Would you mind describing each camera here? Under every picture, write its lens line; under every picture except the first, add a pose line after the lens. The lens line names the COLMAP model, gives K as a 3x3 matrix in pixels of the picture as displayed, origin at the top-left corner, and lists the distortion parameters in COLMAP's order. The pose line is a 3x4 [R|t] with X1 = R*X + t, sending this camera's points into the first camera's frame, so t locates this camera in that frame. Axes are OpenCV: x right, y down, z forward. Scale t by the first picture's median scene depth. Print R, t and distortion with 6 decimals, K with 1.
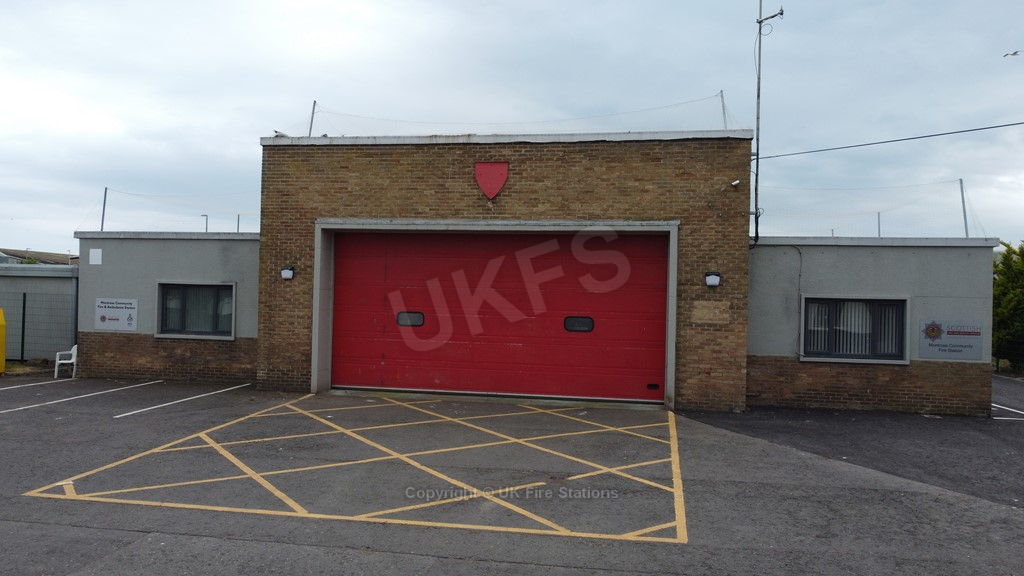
lens RADIAL K [[776.5, 0, 511.4], [0, 776.5, 286.4], [0, 0, 1]] dist [0.007453, -0.009648]
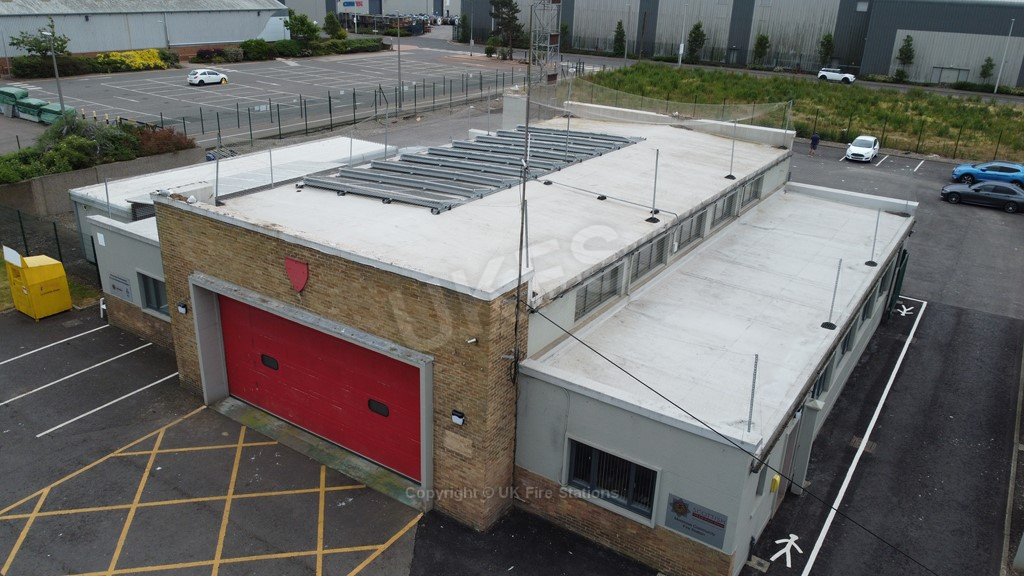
lens RADIAL K [[776.5, 0, 510.8], [0, 776.5, 285.6], [0, 0, 1]] dist [0.007453, -0.009648]
pose [[0.919180, 0.156665, -0.361337, 0.641887], [-0.008710, 0.925338, 0.379043, -0.539884], [0.393742, -0.345261, 0.851917, 0.203262]]
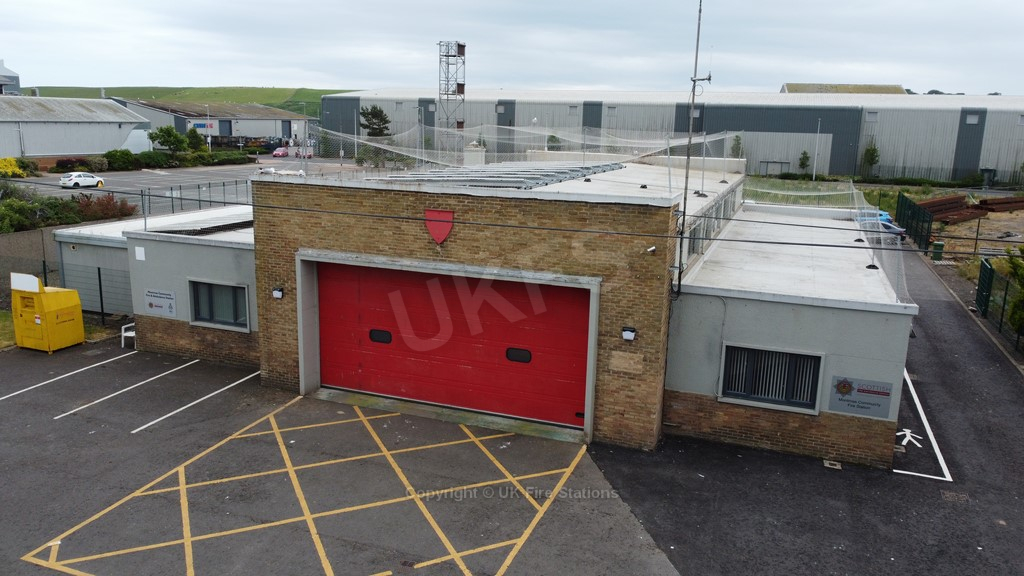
lens RADIAL K [[776.5, 0, 511.4], [0, 776.5, 286.7], [0, 0, 1]] dist [0.007453, -0.009648]
pose [[0.984530, 0.039645, -0.170674, 0.269529], [-0.001044, 0.975376, 0.220545, -0.300785], [0.175215, -0.216955, 0.960328, -0.055557]]
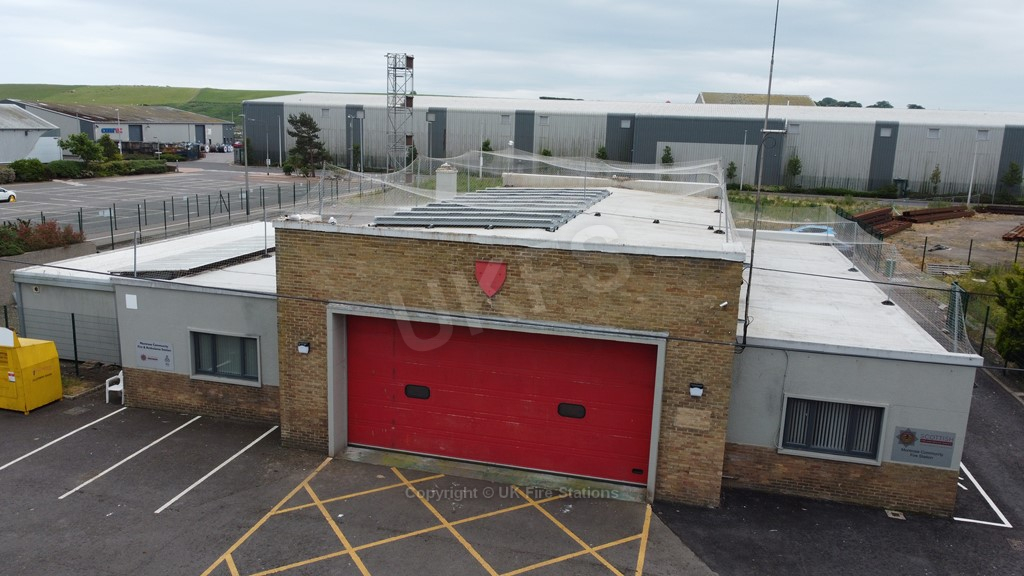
lens RADIAL K [[776.5, 0, 511.6], [0, 776.5, 286.8], [0, 0, 1]] dist [0.007453, -0.009648]
pose [[0.997911, 0.024170, -0.059908, 0.065973], [-0.010583, 0.976008, 0.217479, -0.358449], [0.063727, -0.216391, 0.974225, -0.013413]]
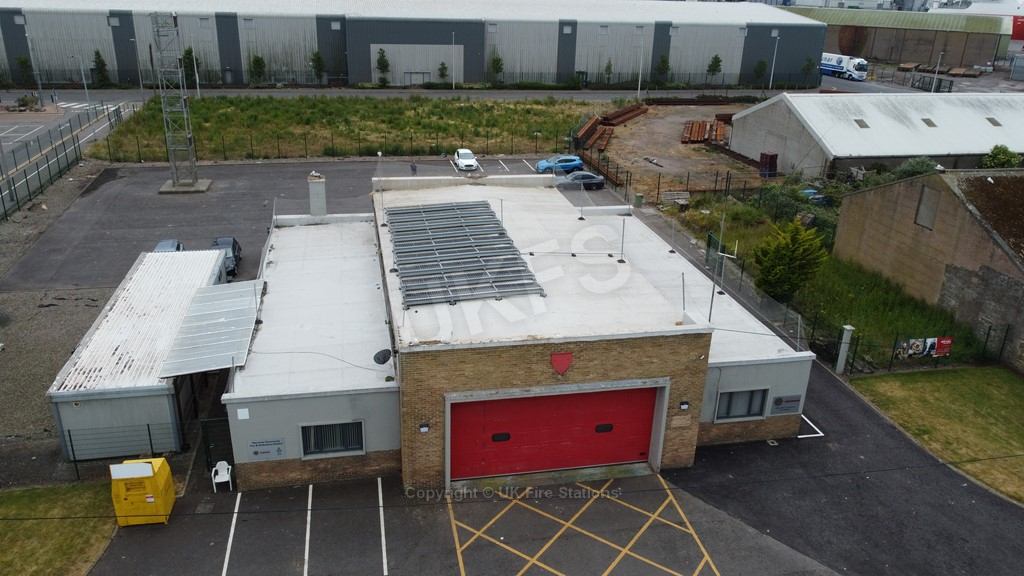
lens RADIAL K [[776.5, 0, 512.8], [0, 776.5, 287.1], [0, 0, 1]] dist [0.007453, -0.009648]
pose [[0.926652, -0.136717, 0.350177, -0.653147], [-0.014215, 0.918111, 0.396068, -0.909433], [-0.375651, -0.371995, 0.848826, -0.237627]]
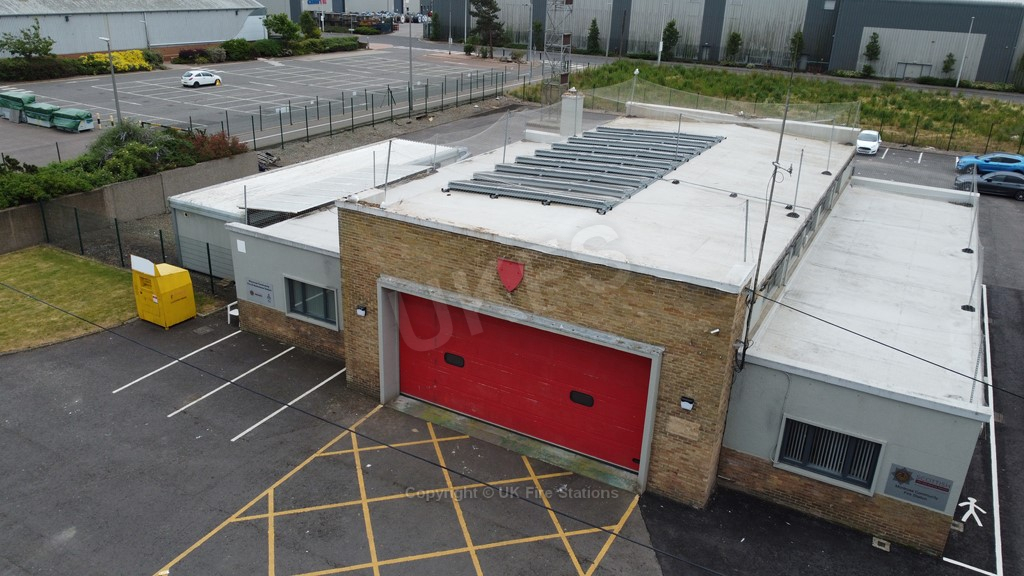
lens RADIAL K [[776.5, 0, 510.9], [0, 776.5, 286.1], [0, 0, 1]] dist [0.007453, -0.009648]
pose [[0.948098, 0.131940, -0.289312, 0.307039], [-0.011461, 0.923440, 0.383572, -0.563308], [0.317771, -0.360348, 0.877024, 0.008321]]
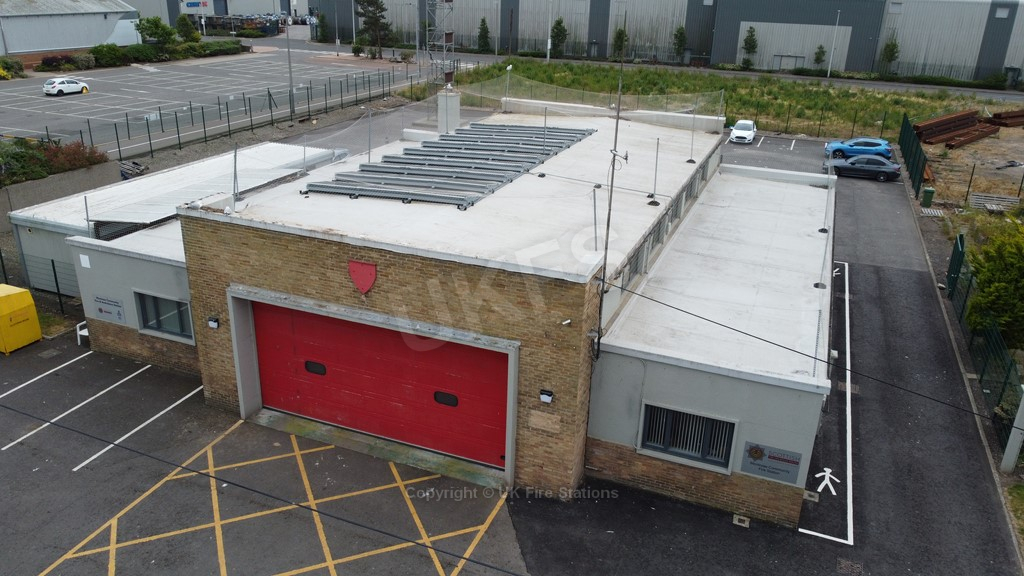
lens RADIAL K [[776.5, 0, 511.2], [0, 776.5, 286.6], [0, 0, 1]] dist [0.007453, -0.009648]
pose [[0.980313, 0.079914, -0.180556, 0.381058], [-0.004886, 0.923974, 0.382424, -0.550461], [0.197390, -0.374013, 0.906174, 0.051080]]
